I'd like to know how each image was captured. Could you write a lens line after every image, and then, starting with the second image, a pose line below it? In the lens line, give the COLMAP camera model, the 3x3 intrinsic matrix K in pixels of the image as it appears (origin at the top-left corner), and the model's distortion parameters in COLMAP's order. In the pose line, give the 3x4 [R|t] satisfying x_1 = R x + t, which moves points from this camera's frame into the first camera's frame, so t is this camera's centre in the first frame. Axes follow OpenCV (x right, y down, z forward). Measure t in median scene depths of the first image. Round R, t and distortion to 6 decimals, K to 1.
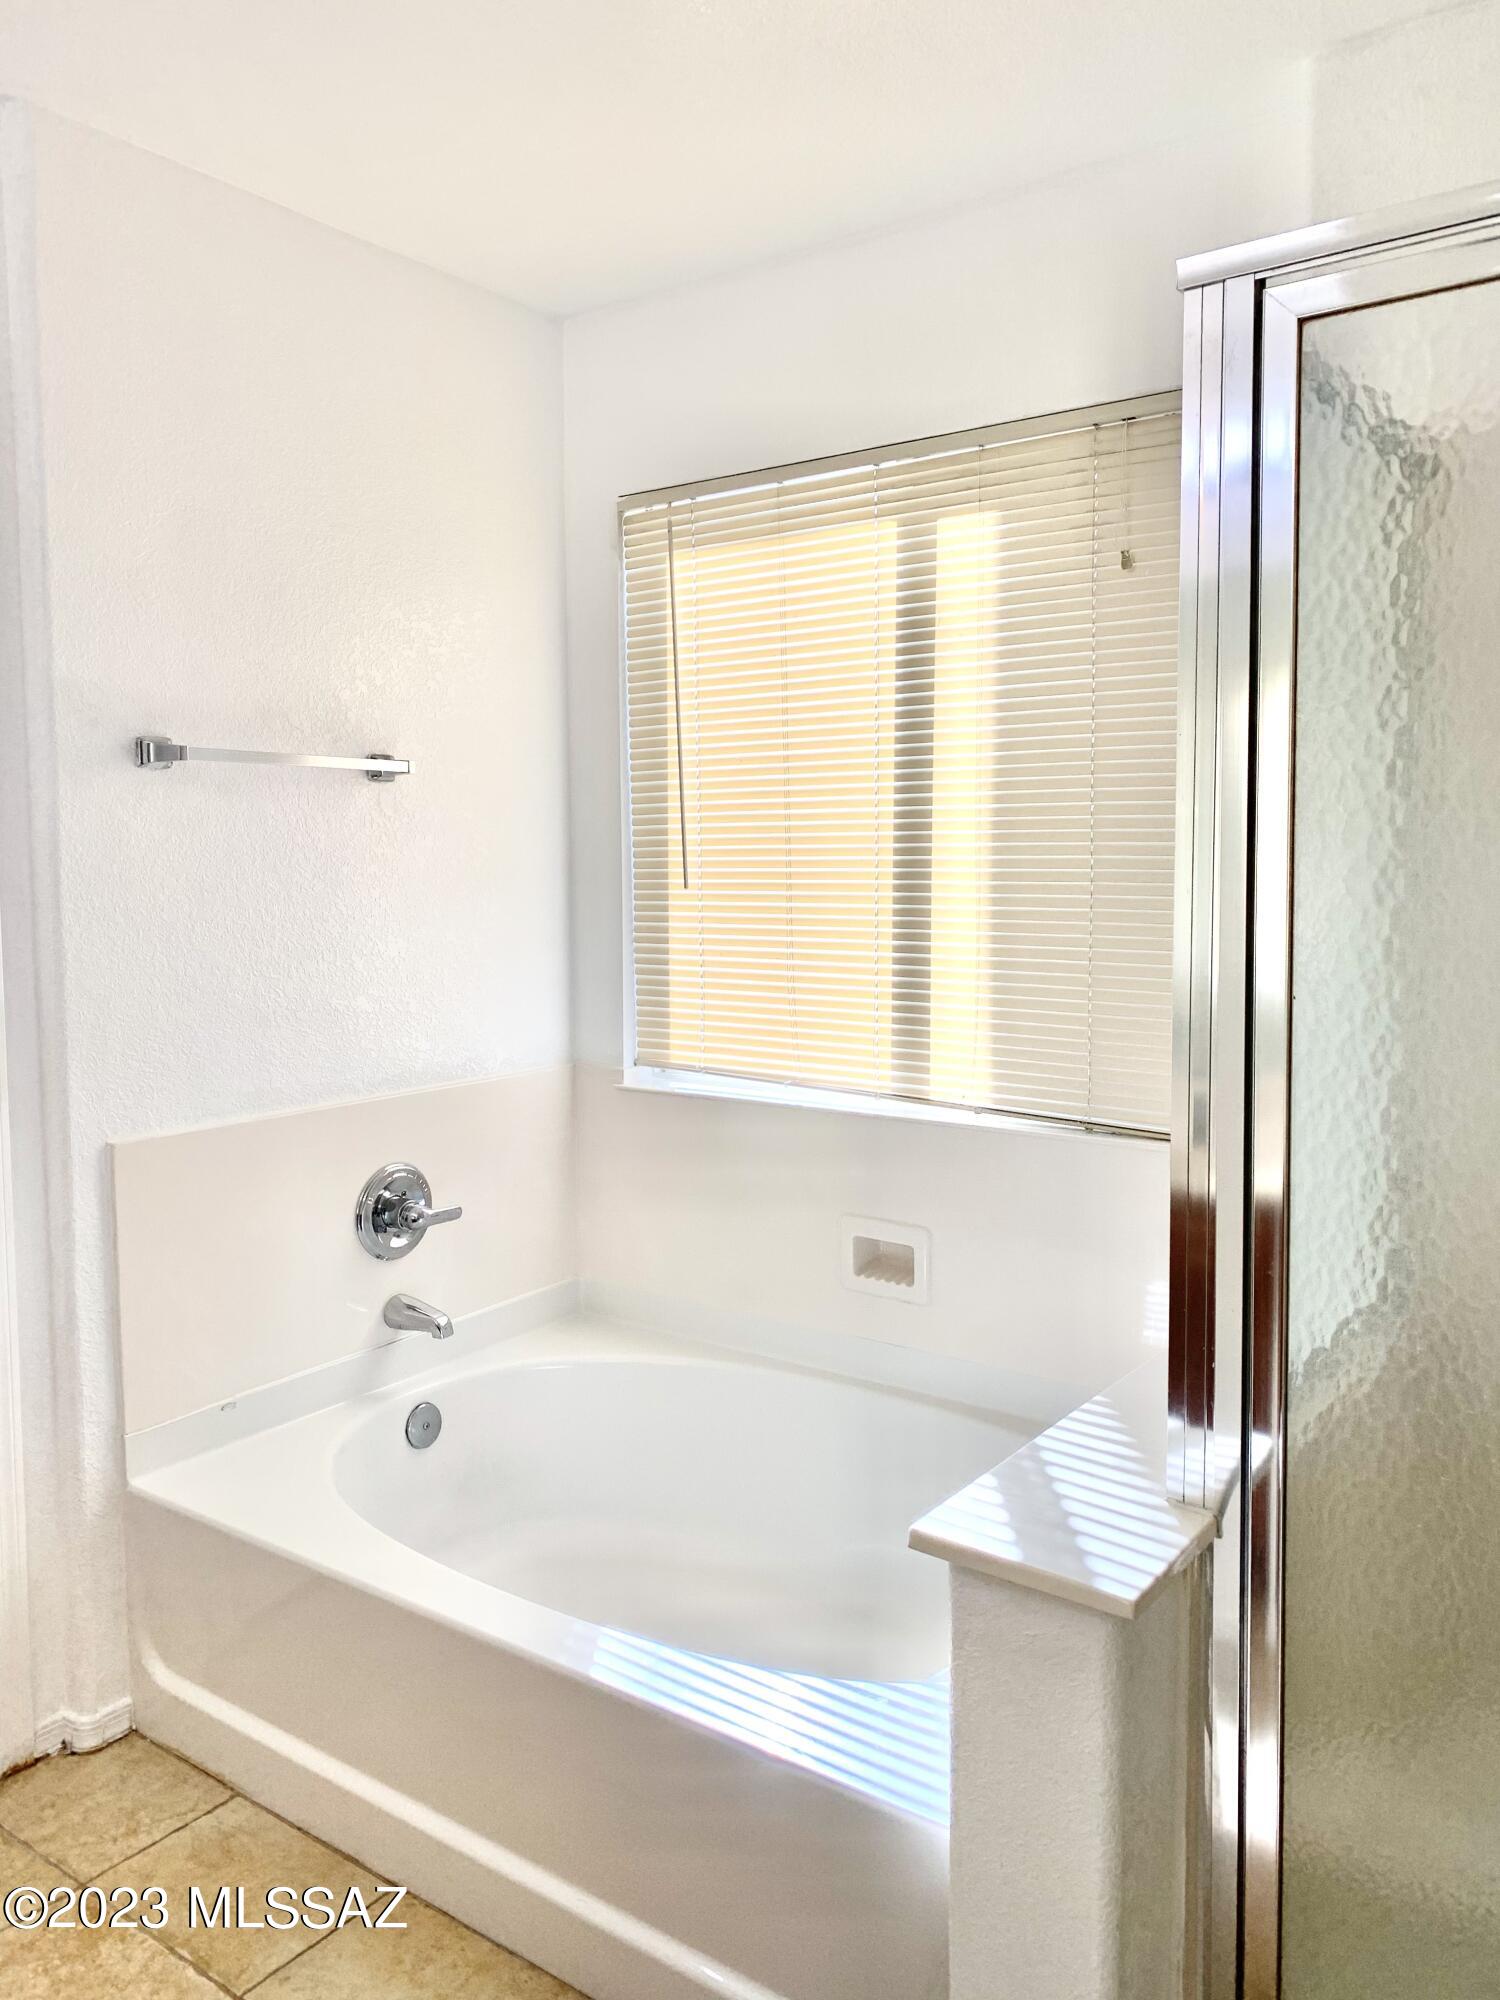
lens RADIAL K [[1532.6, 0, 749.9], [0, 1532.6, 985.9], [0, 0, 1]] dist [0.041666, -0.045154]
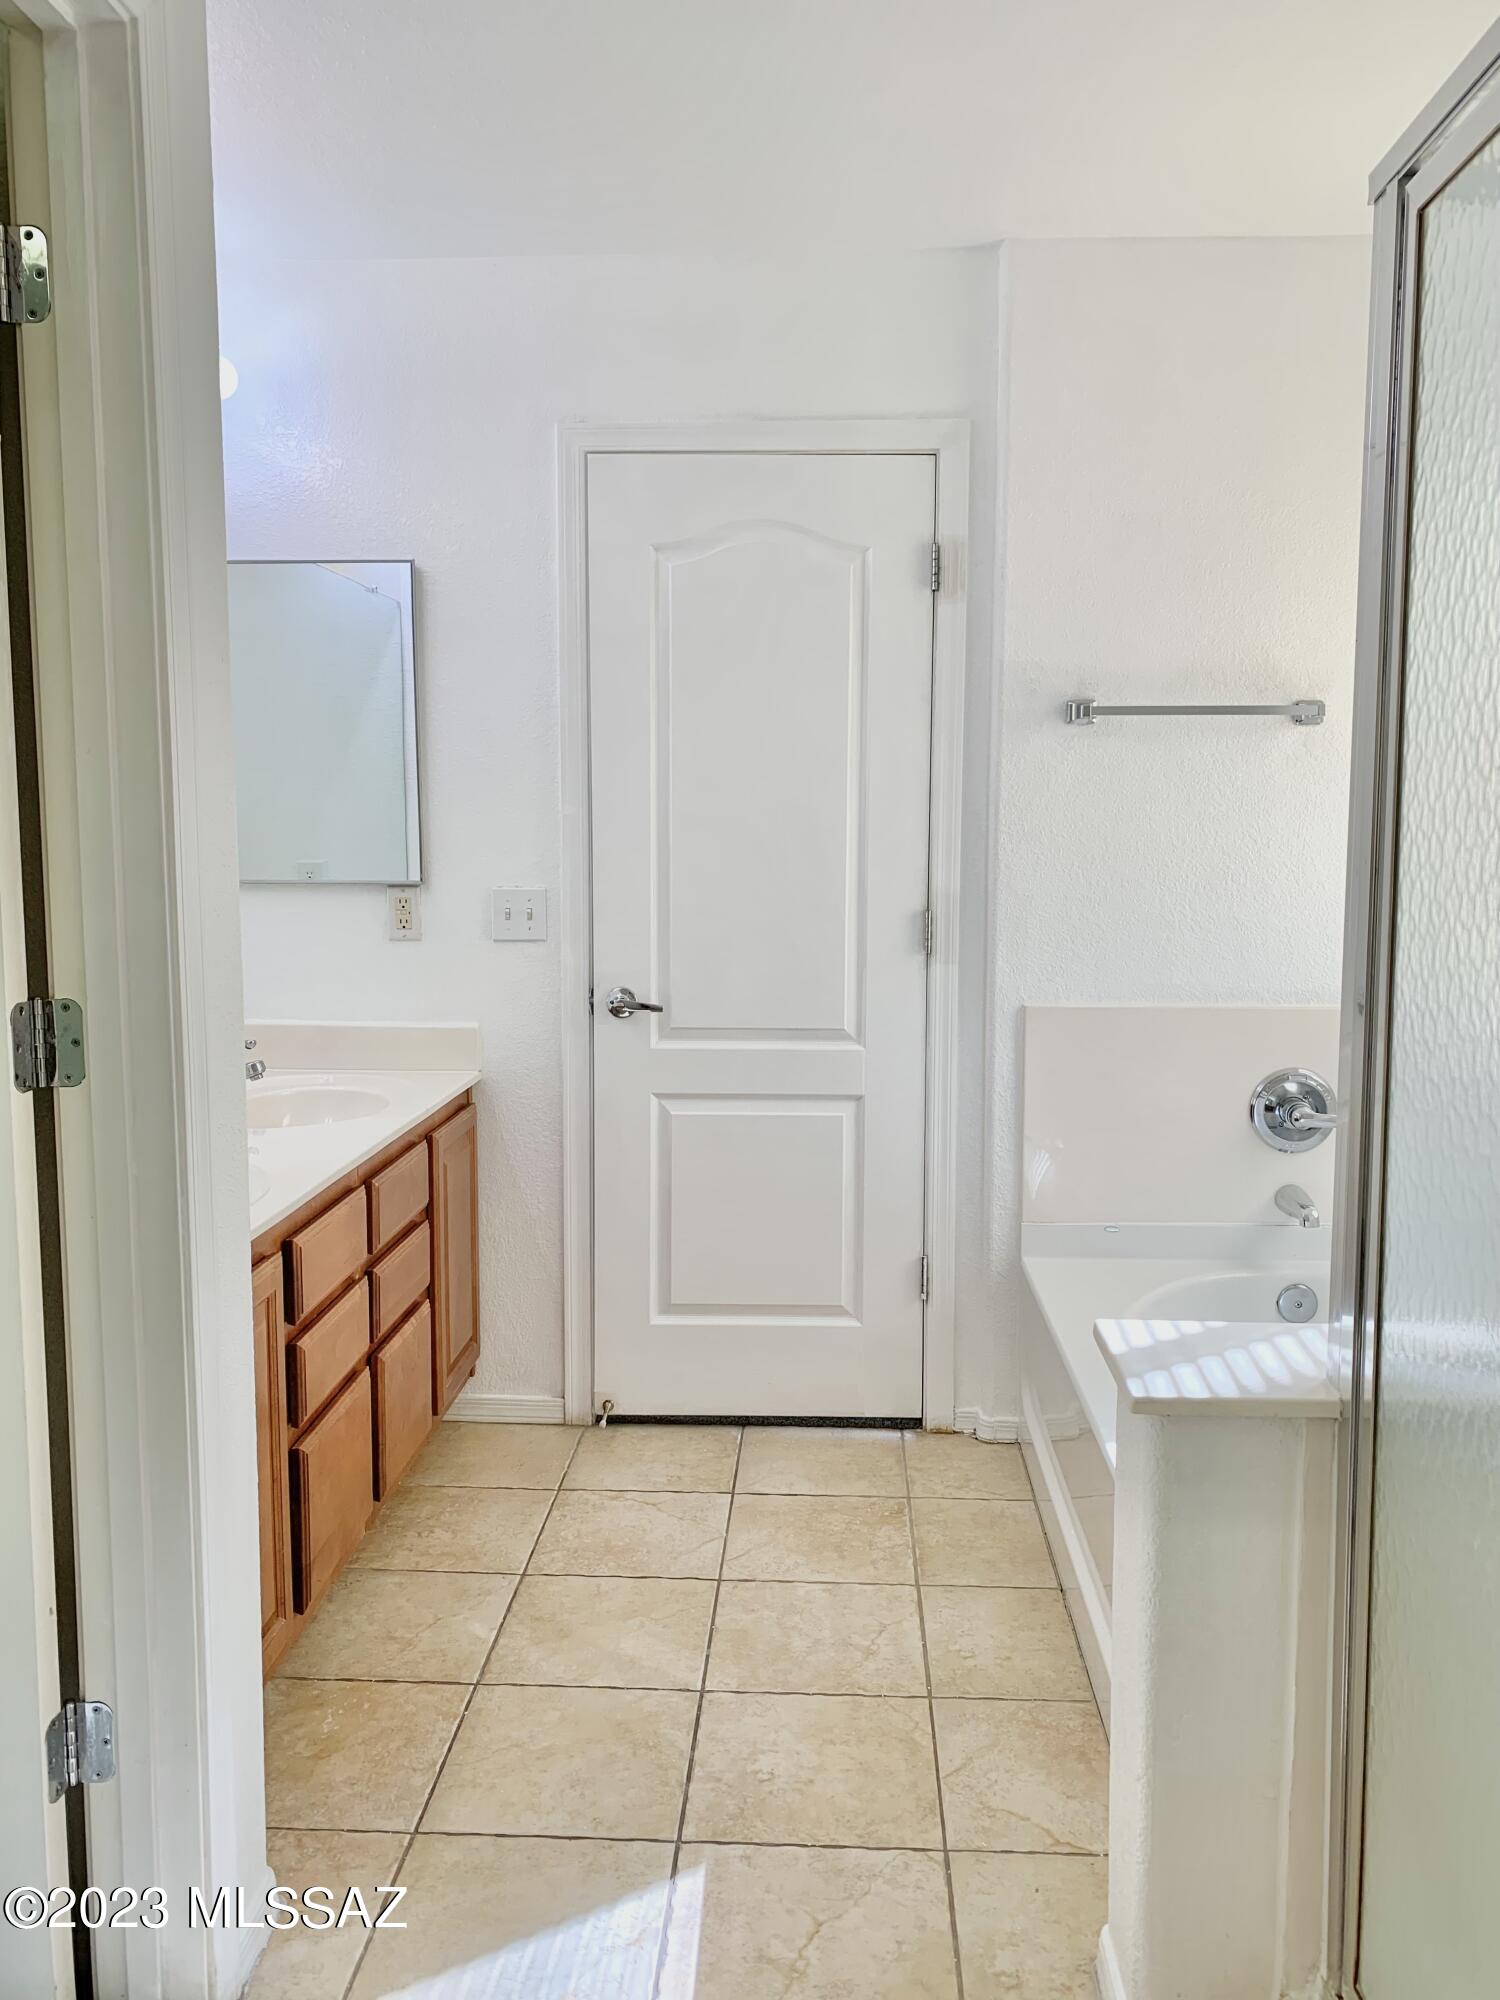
lens RADIAL K [[1532.6, 0, 749.0], [0, 1532.6, 1004.7], [0, 0, 1]] dist [0.041666, -0.045154]
pose [[0.550496, 0.105723, -0.828117, 0.567626], [-0.077452, 0.994138, 0.075432, 0.018654], [0.831238, 0.022614, 0.555457, 0.051407]]
